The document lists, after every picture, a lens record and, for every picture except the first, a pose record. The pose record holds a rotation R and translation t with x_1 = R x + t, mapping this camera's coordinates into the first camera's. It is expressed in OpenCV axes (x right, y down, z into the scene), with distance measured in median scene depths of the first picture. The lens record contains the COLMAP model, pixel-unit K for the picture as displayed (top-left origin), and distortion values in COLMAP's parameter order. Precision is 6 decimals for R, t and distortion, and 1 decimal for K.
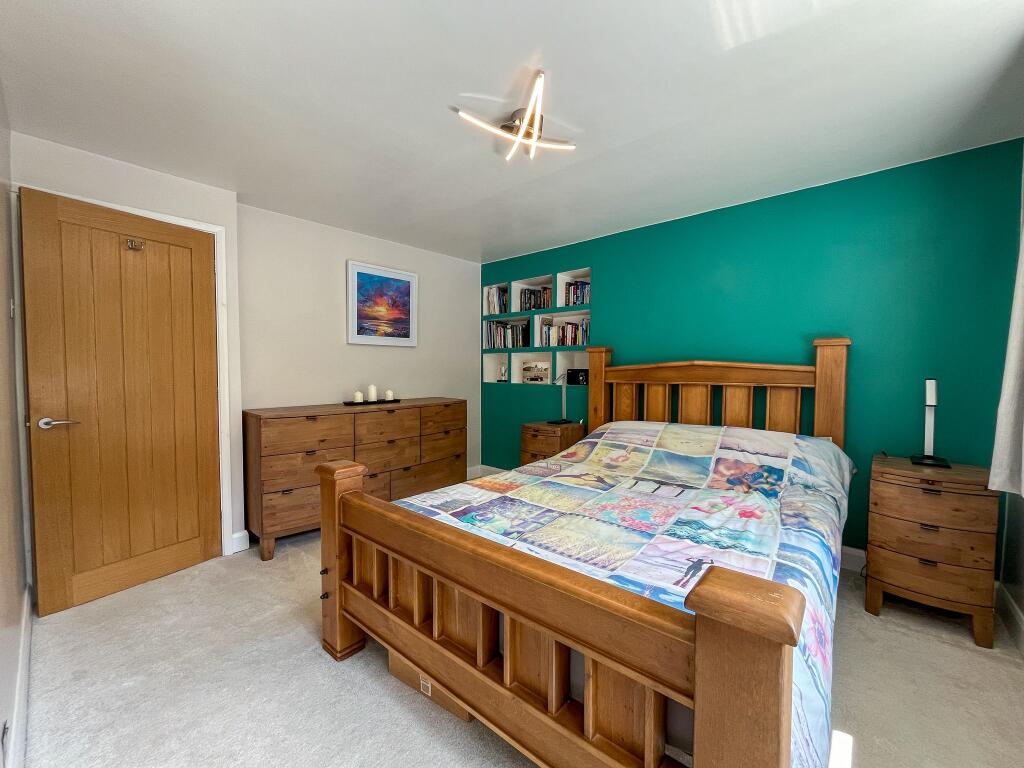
lens RADIAL K [[412.7, 0, 513.1], [0, 412.7, 384.2], [0, 0, 1]] dist [-0.002880, 0.000054]
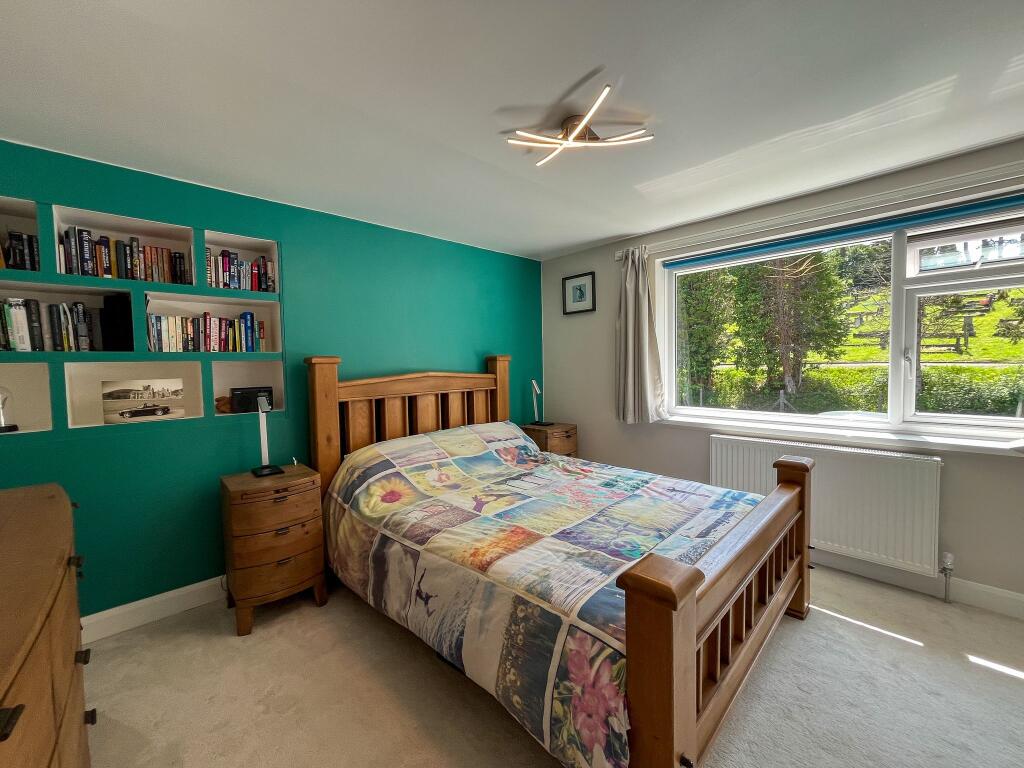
lens RADIAL K [[412.7, 0, 506.2], [0, 412.7, 383.9], [0, 0, 1]] dist [-0.002880, 0.000054]
pose [[0.087079, -0.052334, 0.994826, -0.764146], [0.061000, 0.997025, 0.047111, -0.081043], [-0.994332, 0.056582, 0.090012, 0.880585]]
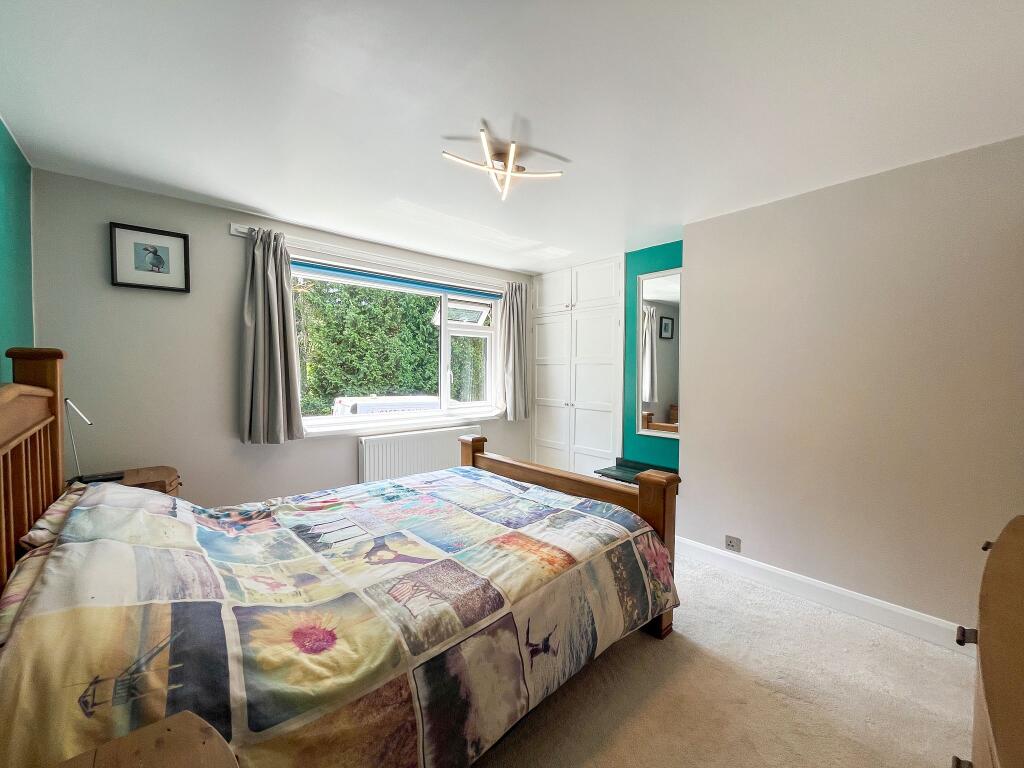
lens RADIAL K [[412.7, 0, 516.2], [0, 412.7, 384.2], [0, 0, 1]] dist [-0.002880, 0.000054]
pose [[-0.993215, -0.012092, 0.115660, -0.112718], [-0.003262, 0.997085, 0.076234, -0.111921], [-0.116245, 0.075339, -0.990359, 1.673538]]
